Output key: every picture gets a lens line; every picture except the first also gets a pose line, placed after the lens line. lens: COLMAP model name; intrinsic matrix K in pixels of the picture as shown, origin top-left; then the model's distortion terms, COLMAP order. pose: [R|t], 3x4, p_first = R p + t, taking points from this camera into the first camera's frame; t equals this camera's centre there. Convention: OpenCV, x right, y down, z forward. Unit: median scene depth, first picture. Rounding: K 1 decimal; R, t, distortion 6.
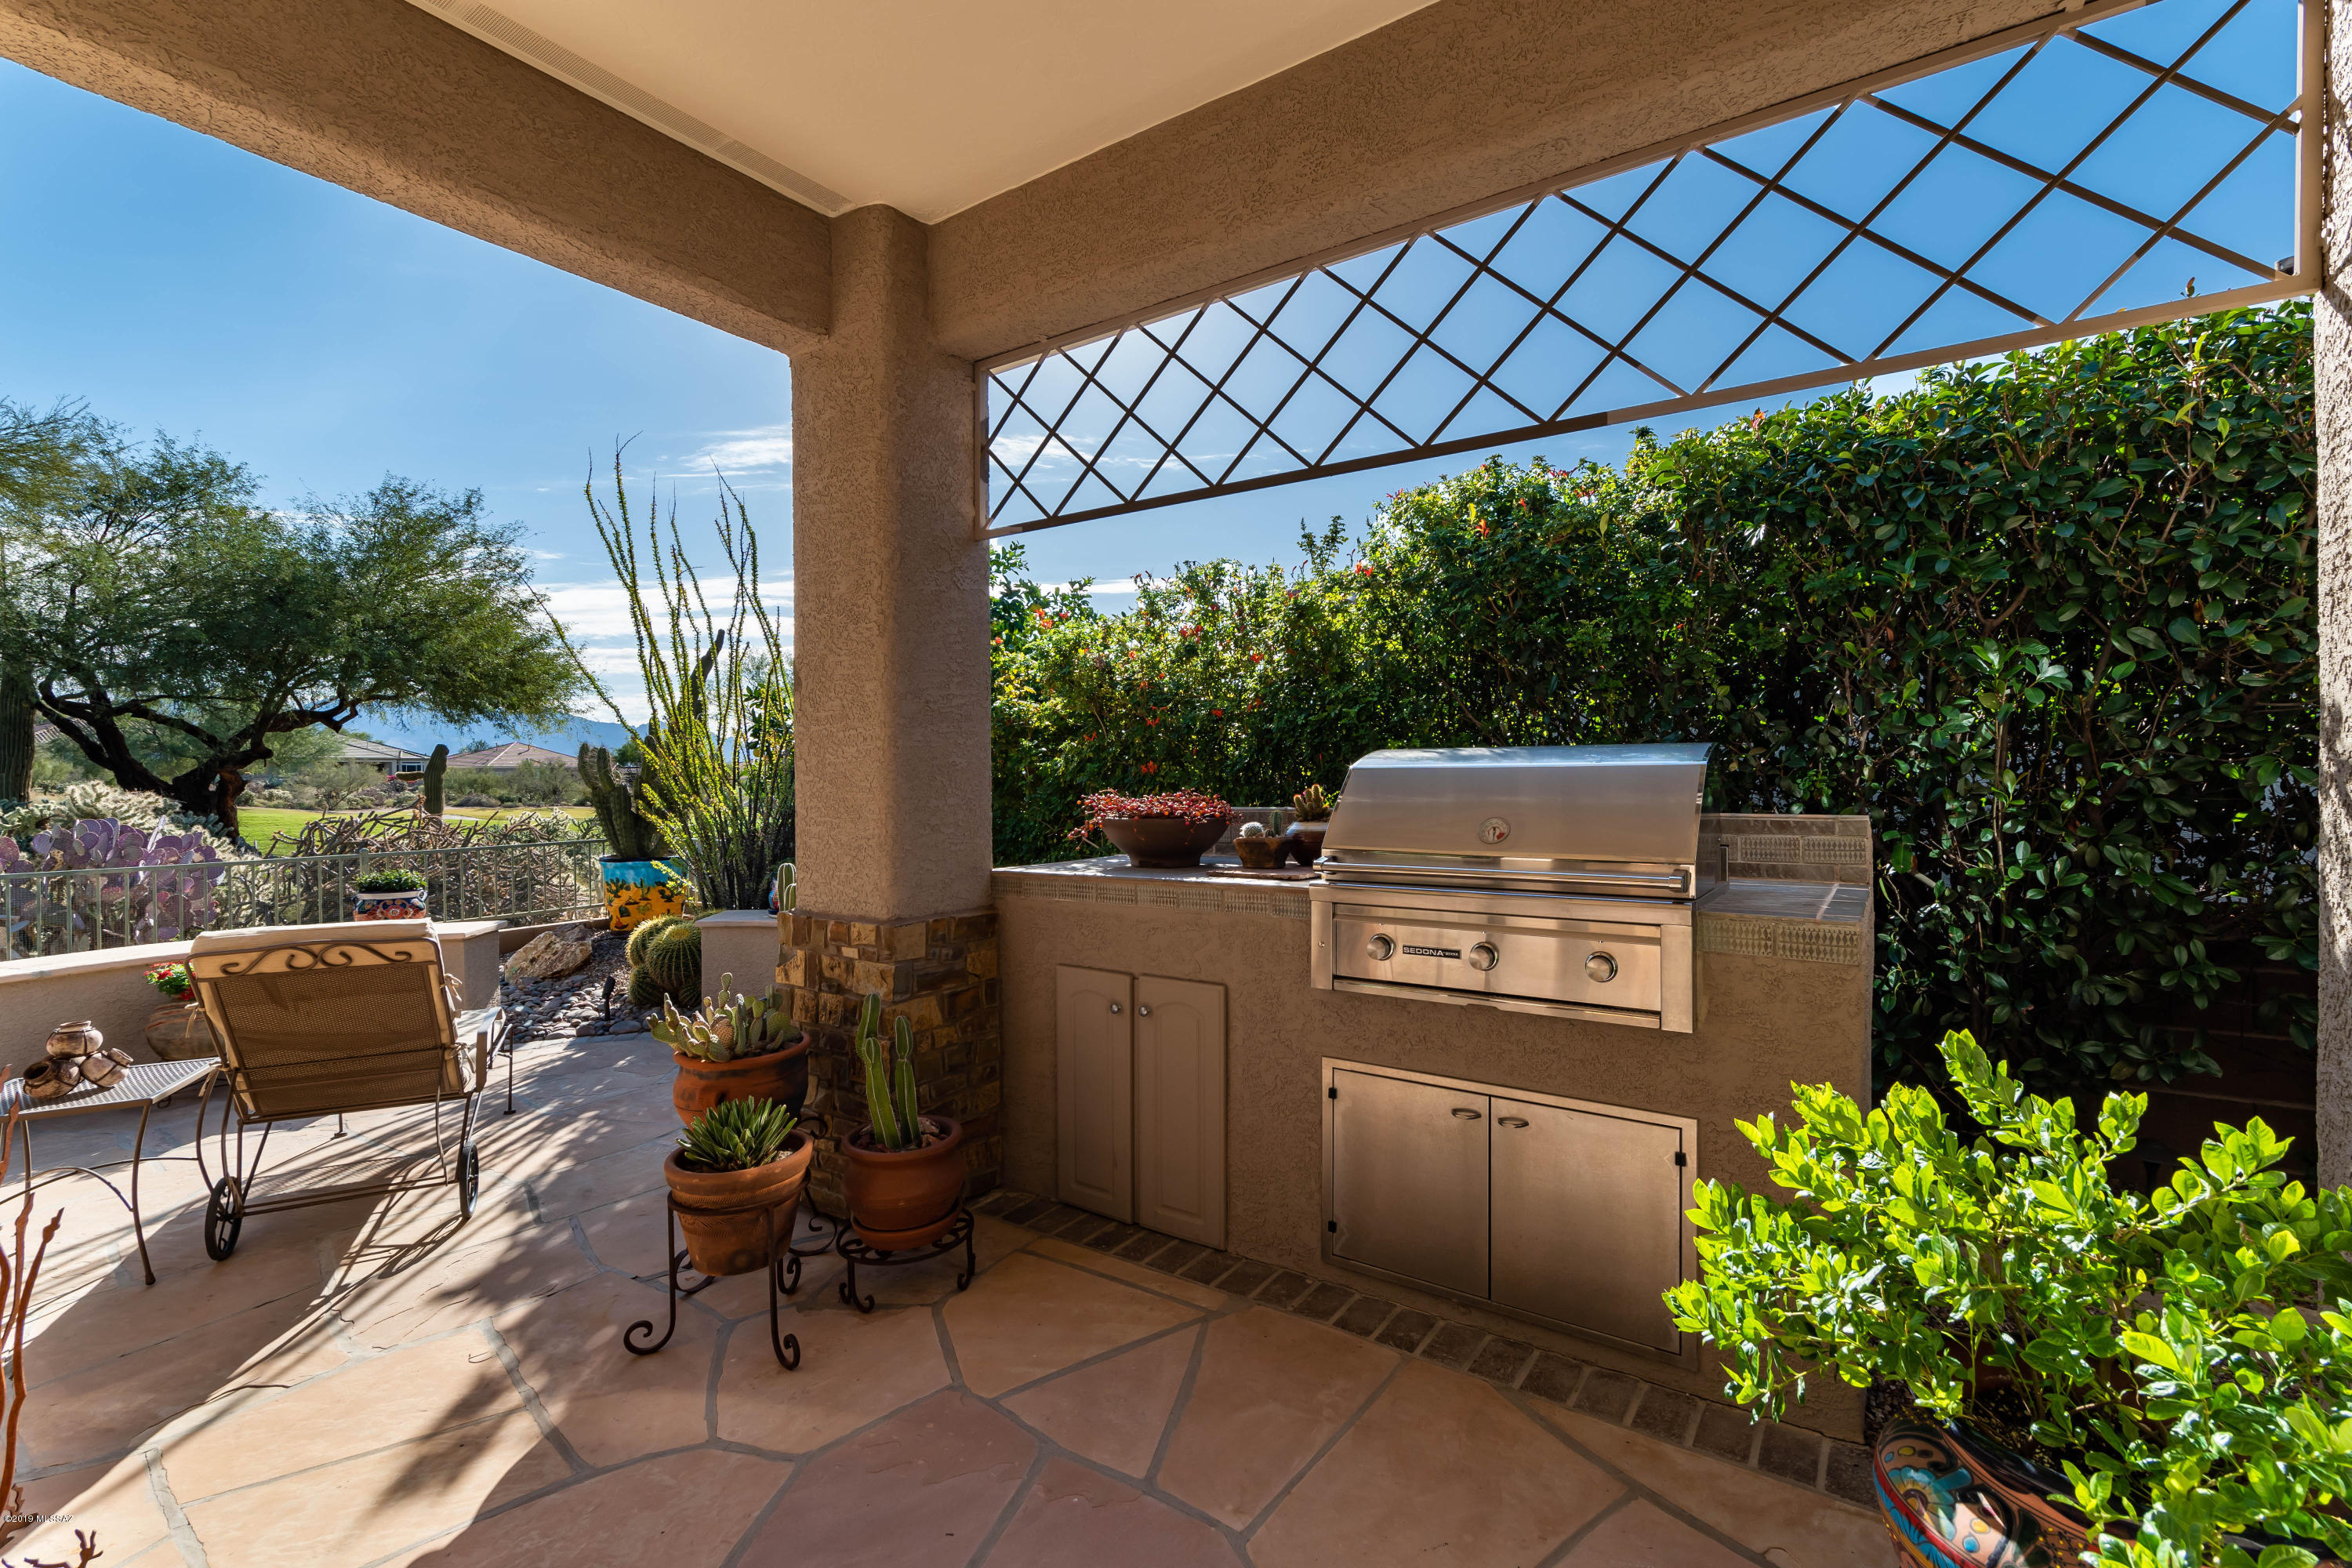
lens RADIAL K [[1021.8, 0, 1185.8], [0, 1021.8, 777.8], [0, 0, 1]] dist [-0.008138, 0.004007]
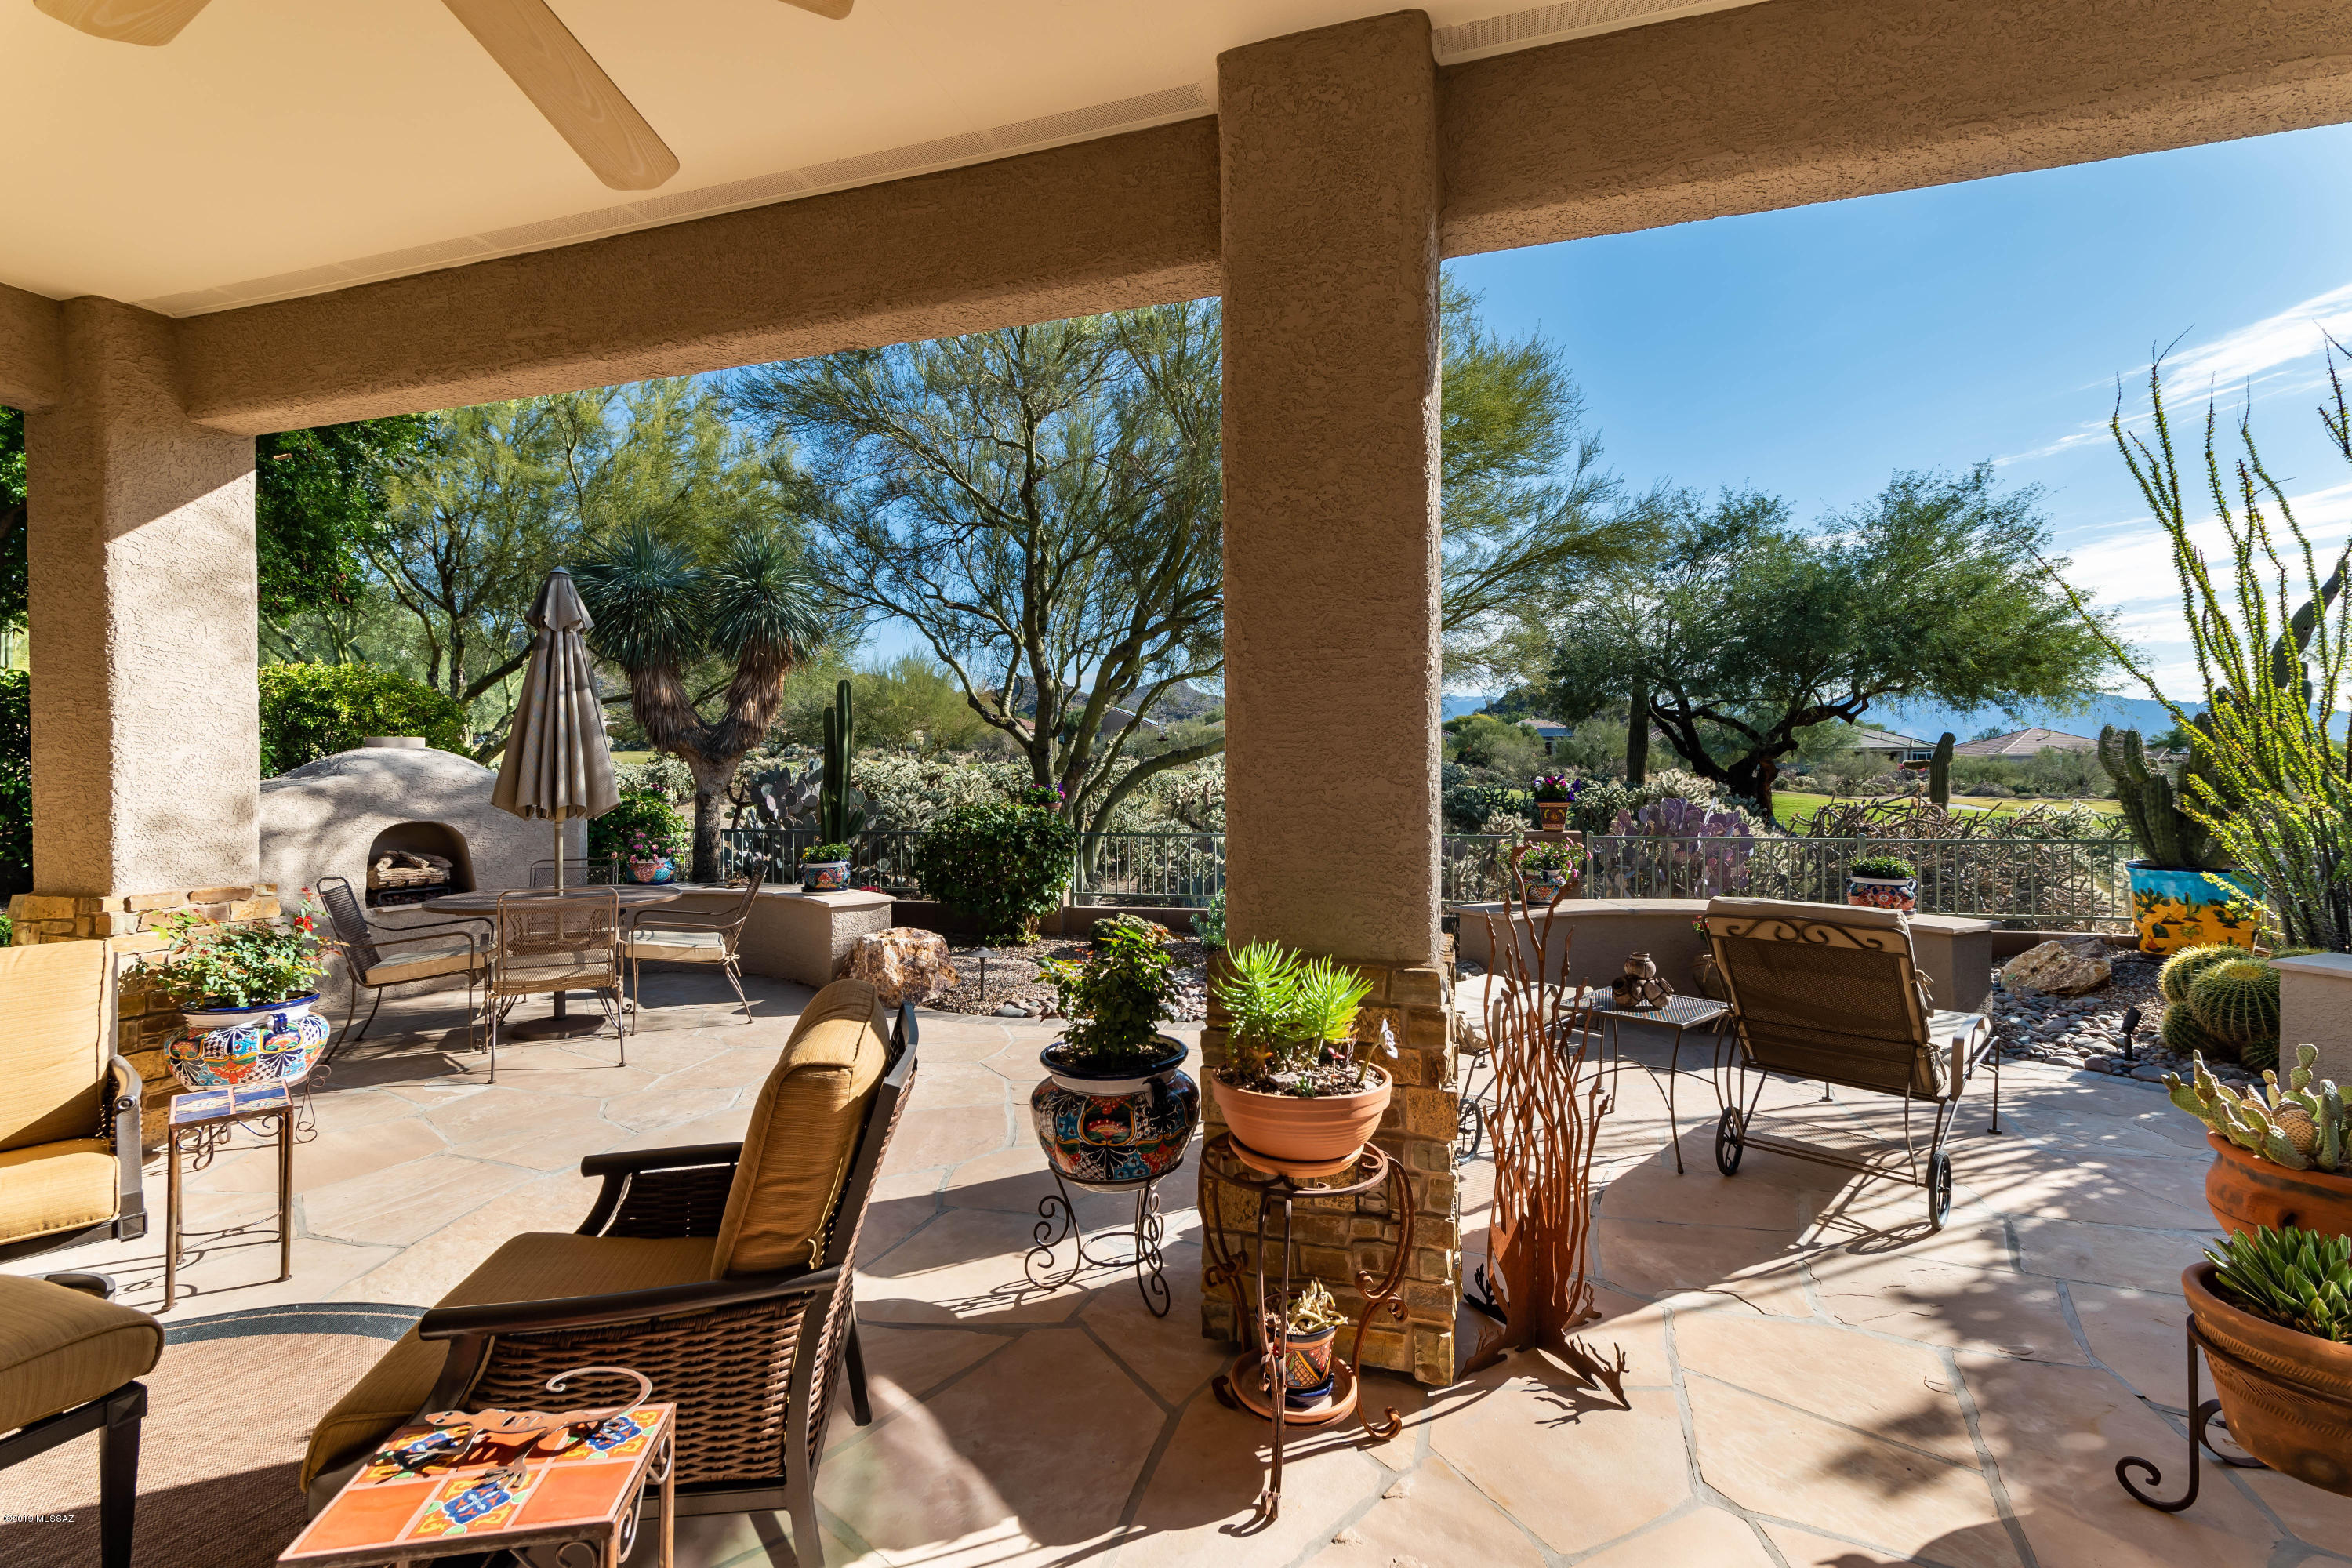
lens RADIAL K [[1021.8, 0, 1185.4], [0, 1021.8, 784.1], [0, 0, 1]] dist [-0.008138, 0.004007]
pose [[0.289969, 0.016955, -0.956886, -0.001993], [-0.000142, 0.999844, 0.017673, -0.000376], [0.957036, -0.004989, 0.289926, 0.024462]]
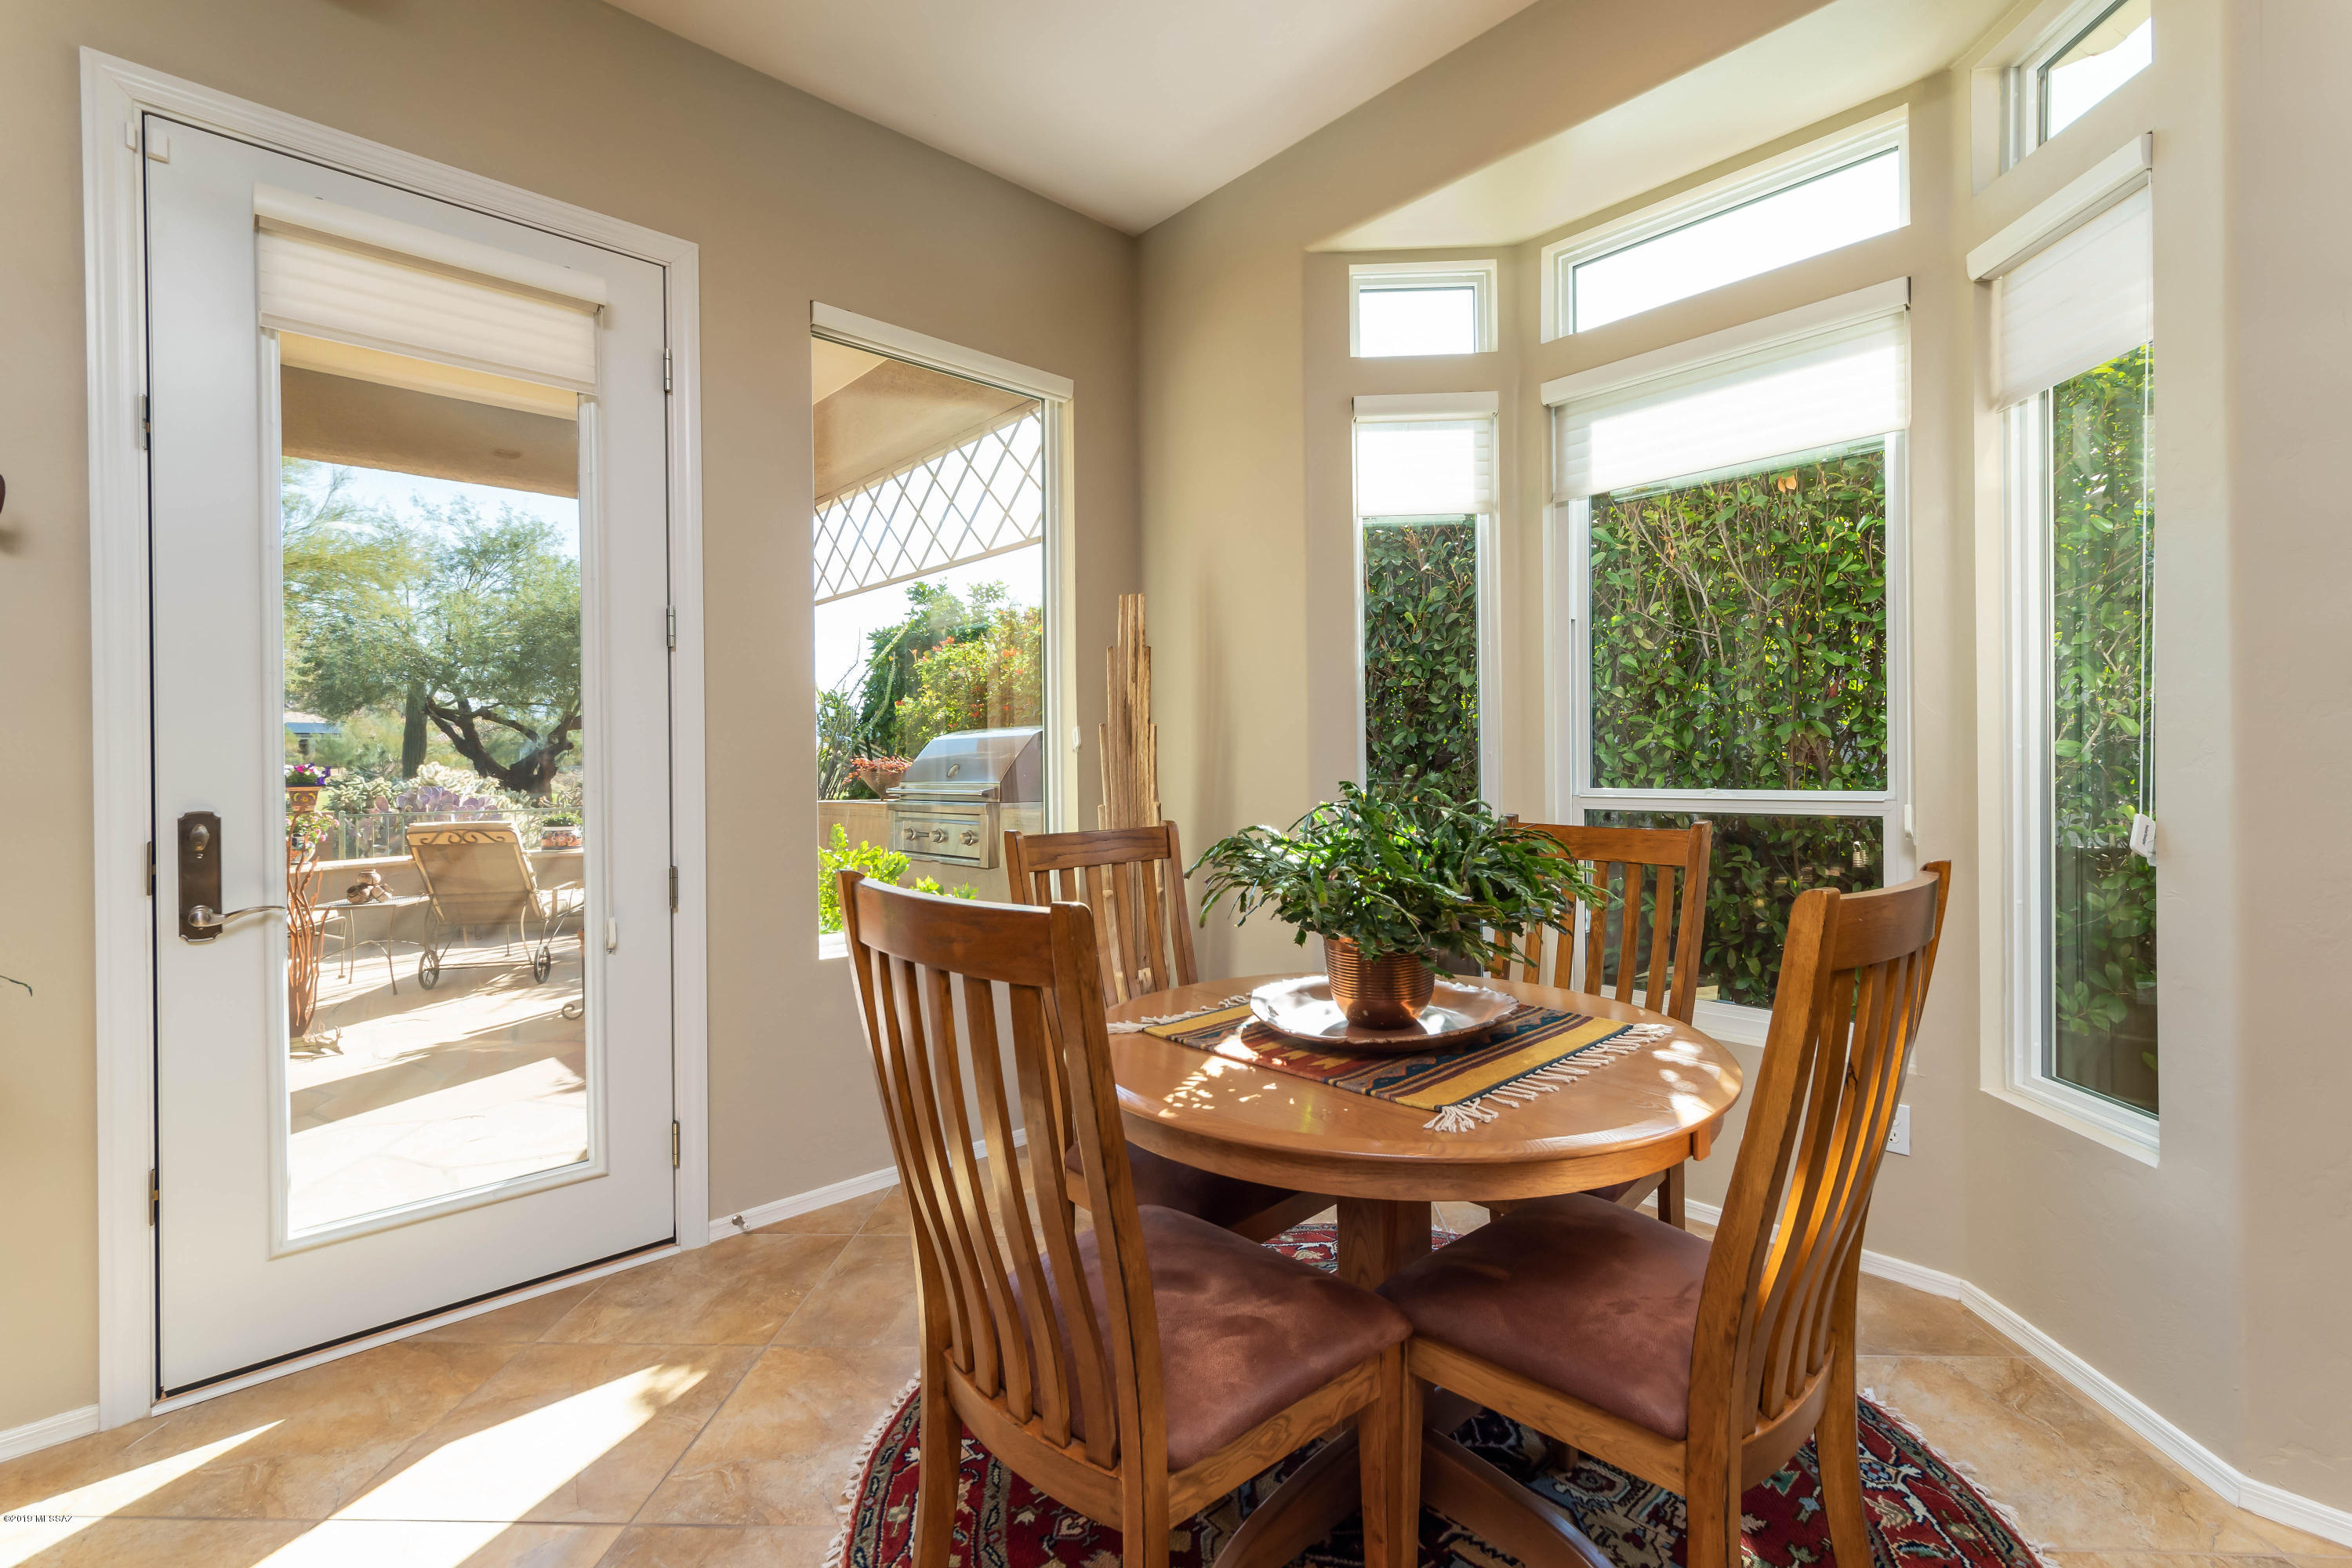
lens RADIAL K [[1021.8, 0, 1181.2], [0, 1021.8, 768.9], [0, 0, 1]] dist [-0.008138, 0.004007]
pose [[0.974945, -0.002957, -0.222427, 0.417927], [0.003481, 0.999992, 0.001966, 0.017571], [0.222419, -0.002691, 0.974947, -0.275795]]
